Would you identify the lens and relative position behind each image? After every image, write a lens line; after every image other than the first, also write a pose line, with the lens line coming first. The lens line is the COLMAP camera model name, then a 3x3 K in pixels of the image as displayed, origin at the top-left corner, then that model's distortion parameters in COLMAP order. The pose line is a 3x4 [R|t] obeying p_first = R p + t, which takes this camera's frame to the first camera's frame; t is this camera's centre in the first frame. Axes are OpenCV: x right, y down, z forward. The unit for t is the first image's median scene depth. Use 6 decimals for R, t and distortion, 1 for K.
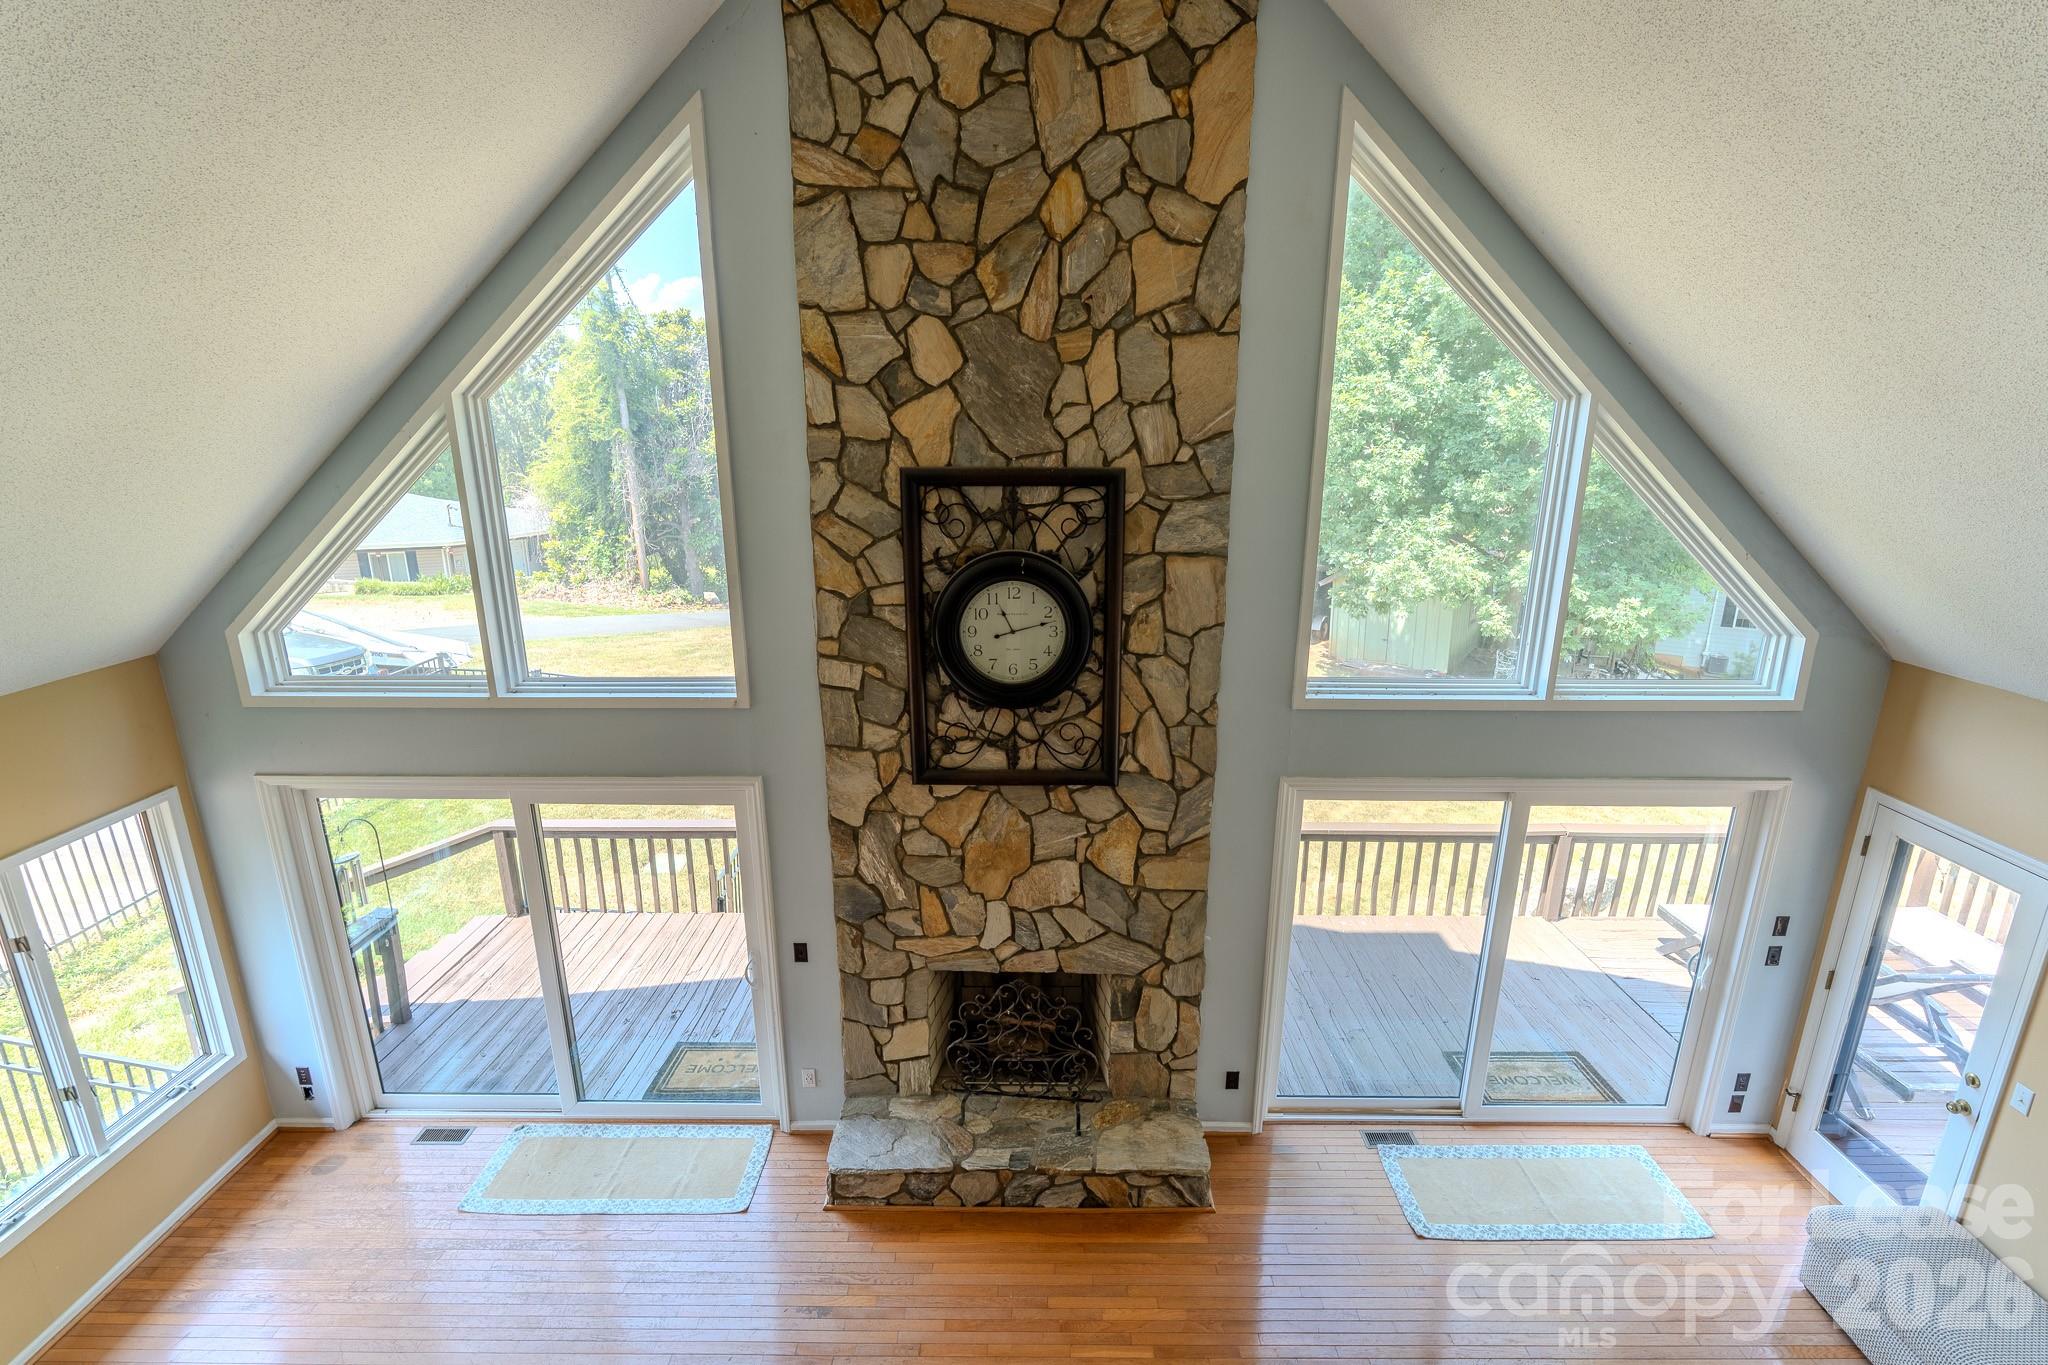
lens RADIAL K [[940.7, 0, 1026.6], [0, 940.7, 687.4], [0, 0, 1]] dist [-0.001635, -0.000053]
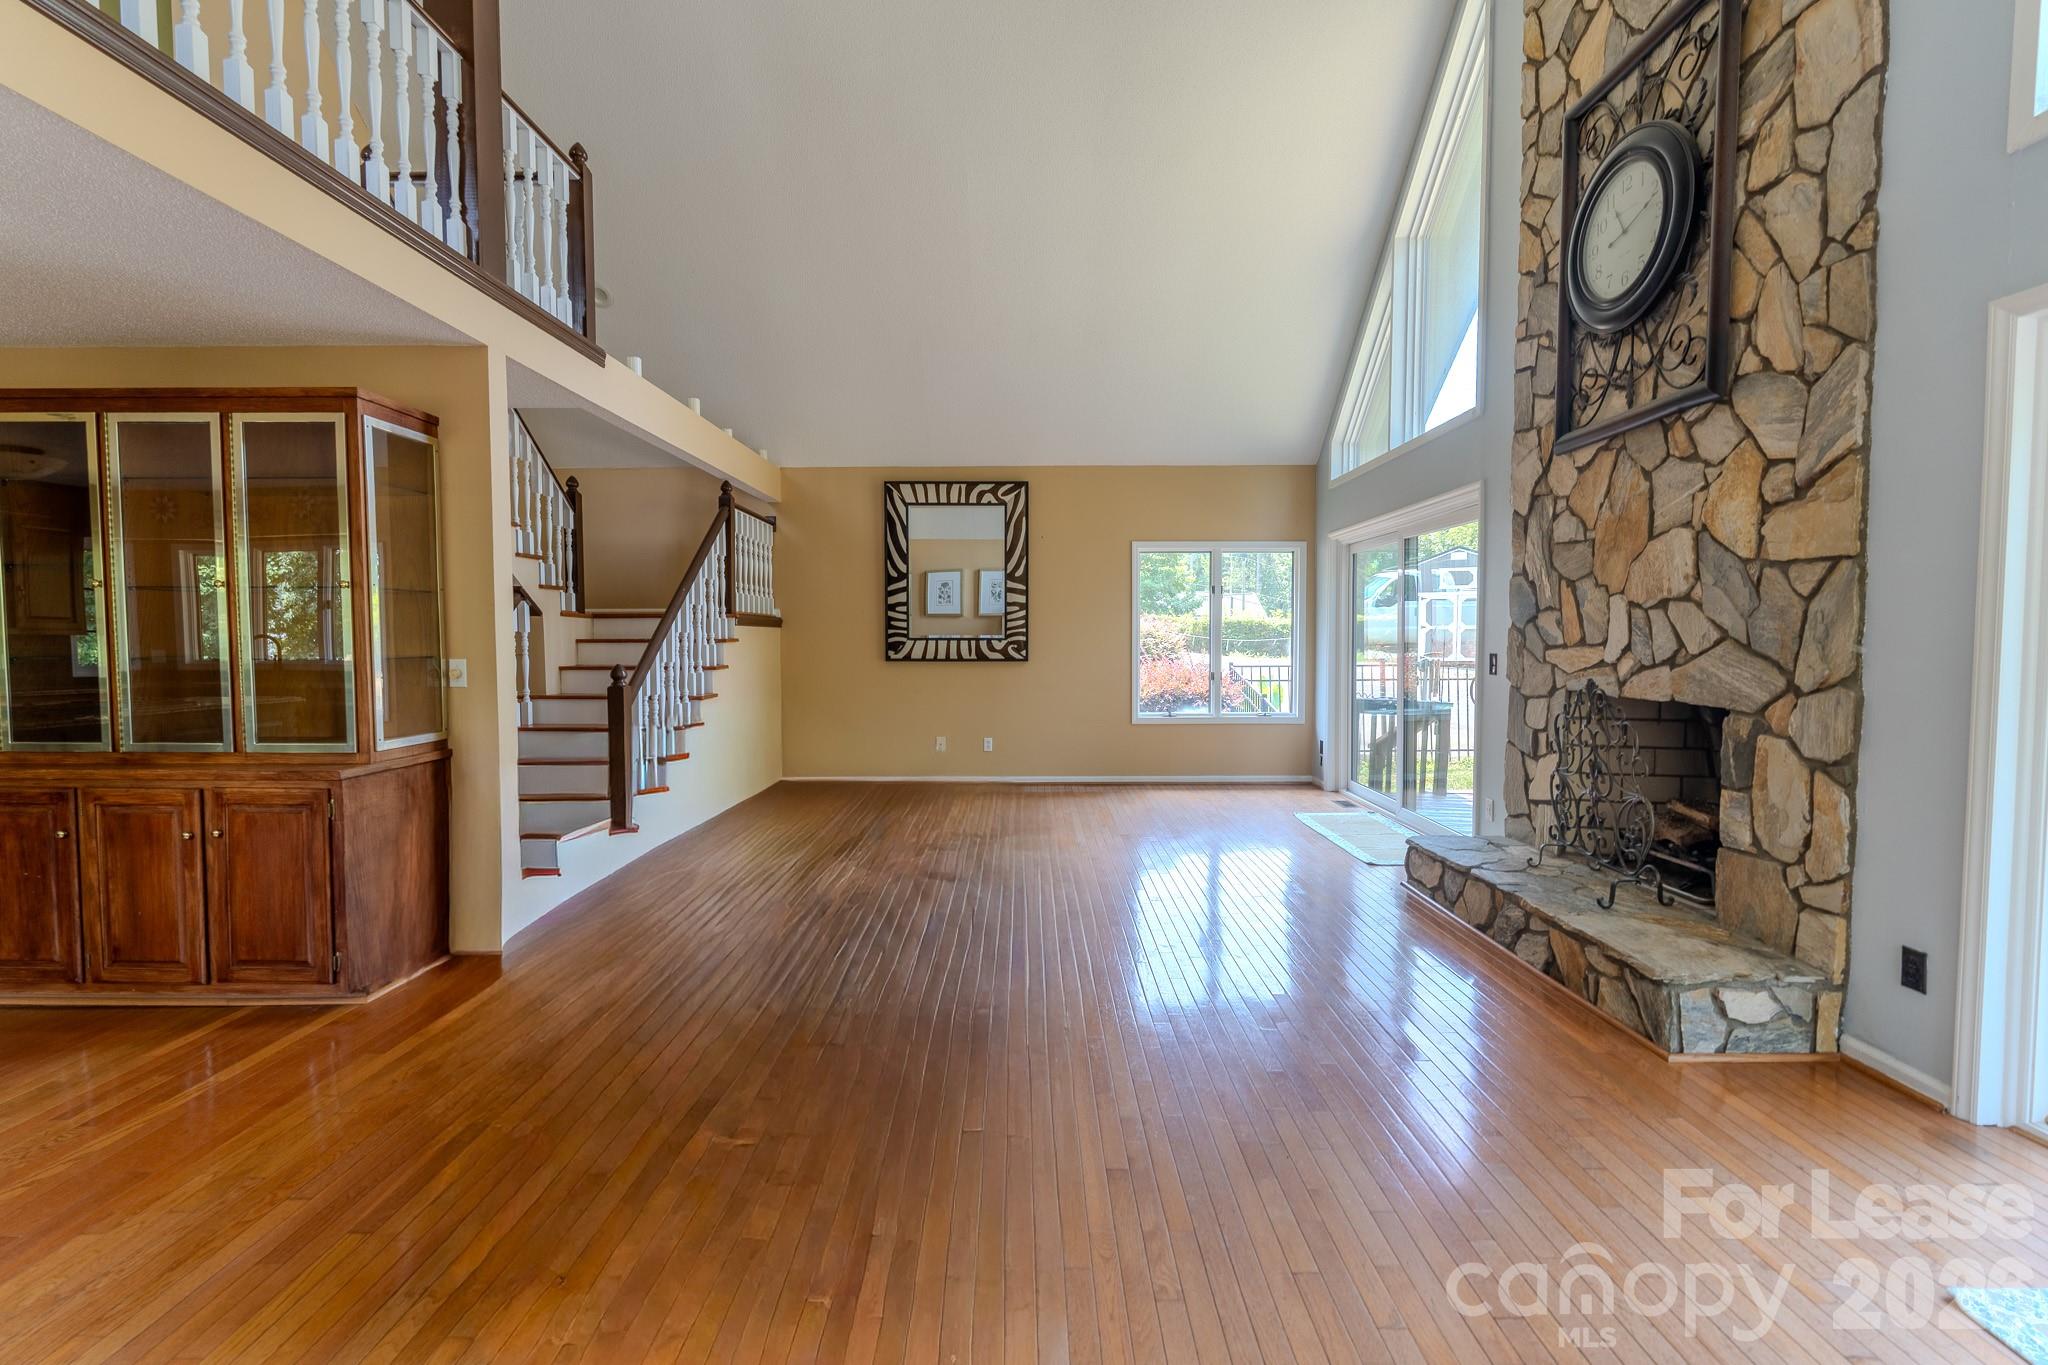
lens RADIAL K [[901.0, 0, 1028.8], [0, 901.0, 682.2], [0, 0, 1]] dist [-0.004028, 0.000005]
pose [[0.004350, 0.048436, -0.998817, 0.747591], [-0.269817, 0.961838, 0.045468, 0.404801], [0.962902, 0.269300, 0.017253, 0.527329]]
